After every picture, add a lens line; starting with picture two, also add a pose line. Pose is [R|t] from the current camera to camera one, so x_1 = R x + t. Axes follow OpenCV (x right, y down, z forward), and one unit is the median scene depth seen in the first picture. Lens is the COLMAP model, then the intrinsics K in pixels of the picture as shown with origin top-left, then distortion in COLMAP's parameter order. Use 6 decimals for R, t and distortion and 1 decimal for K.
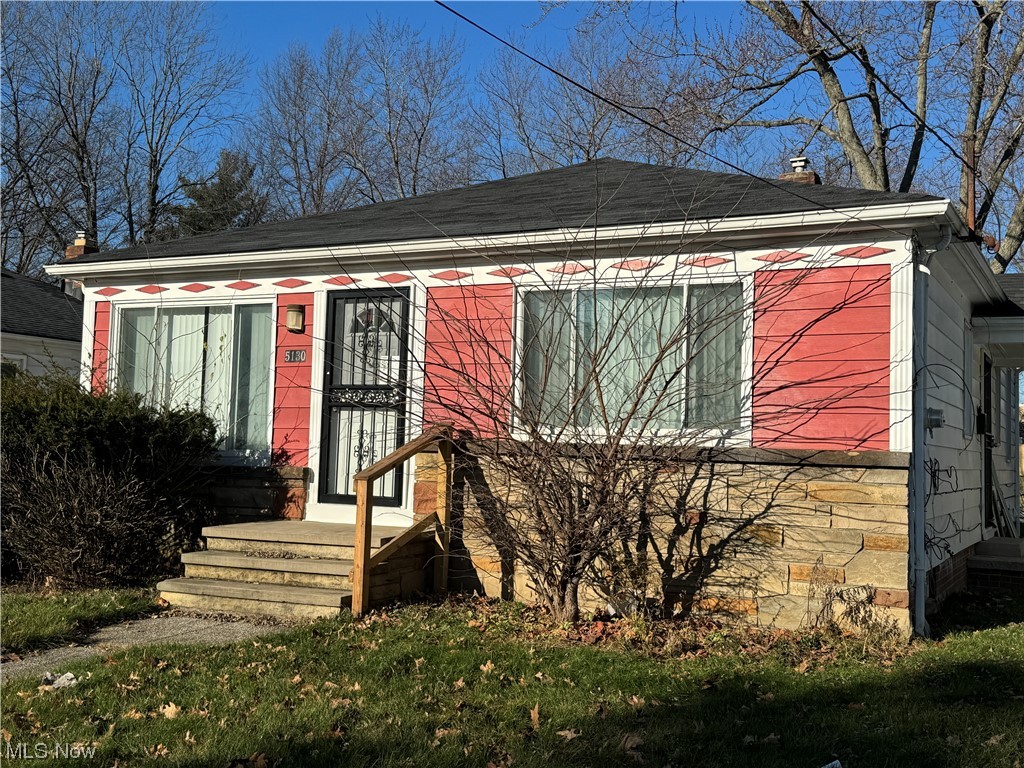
lens RADIAL K [[1138.8, 0, 512.8], [0, 1138.8, 386.6], [0, 0, 1]] dist [0.000243, 0.000000]
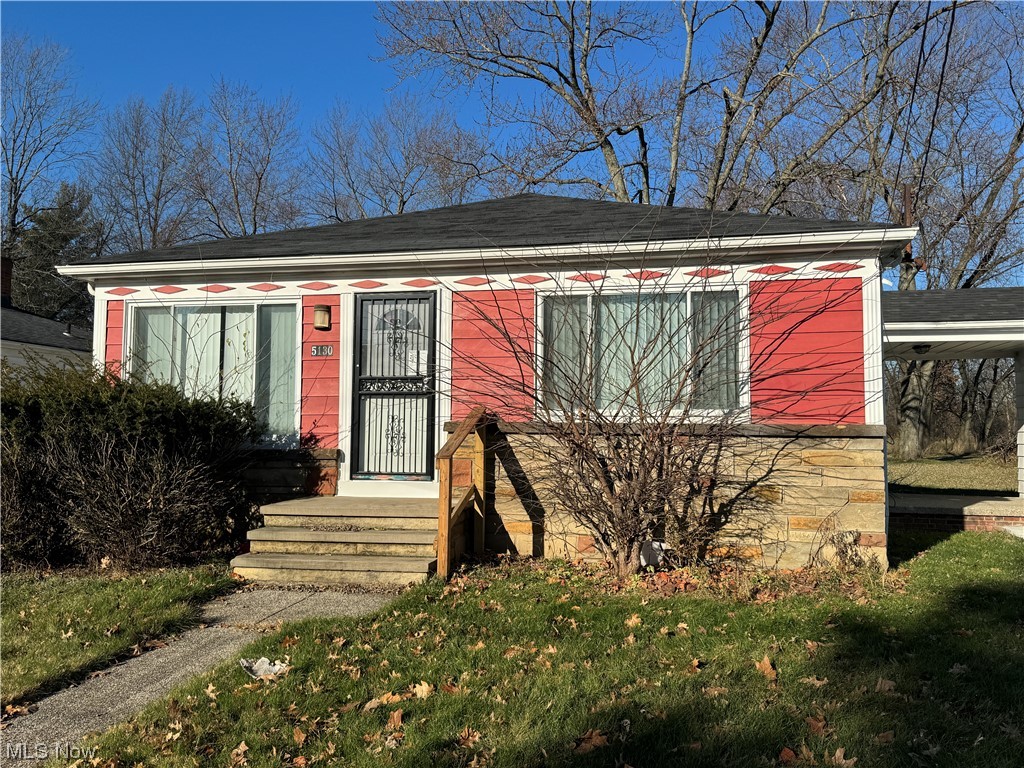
lens RADIAL K [[868.7, 0, 511.8], [0, 868.7, 380.8], [0, 0, 1]] dist [0.013619, -0.050705]
pose [[0.969793, -0.006561, 0.243842, -0.251978], [0.006437, 0.999978, 0.001302, 0.003760], [-0.243846, 0.000307, 0.969814, 0.135369]]
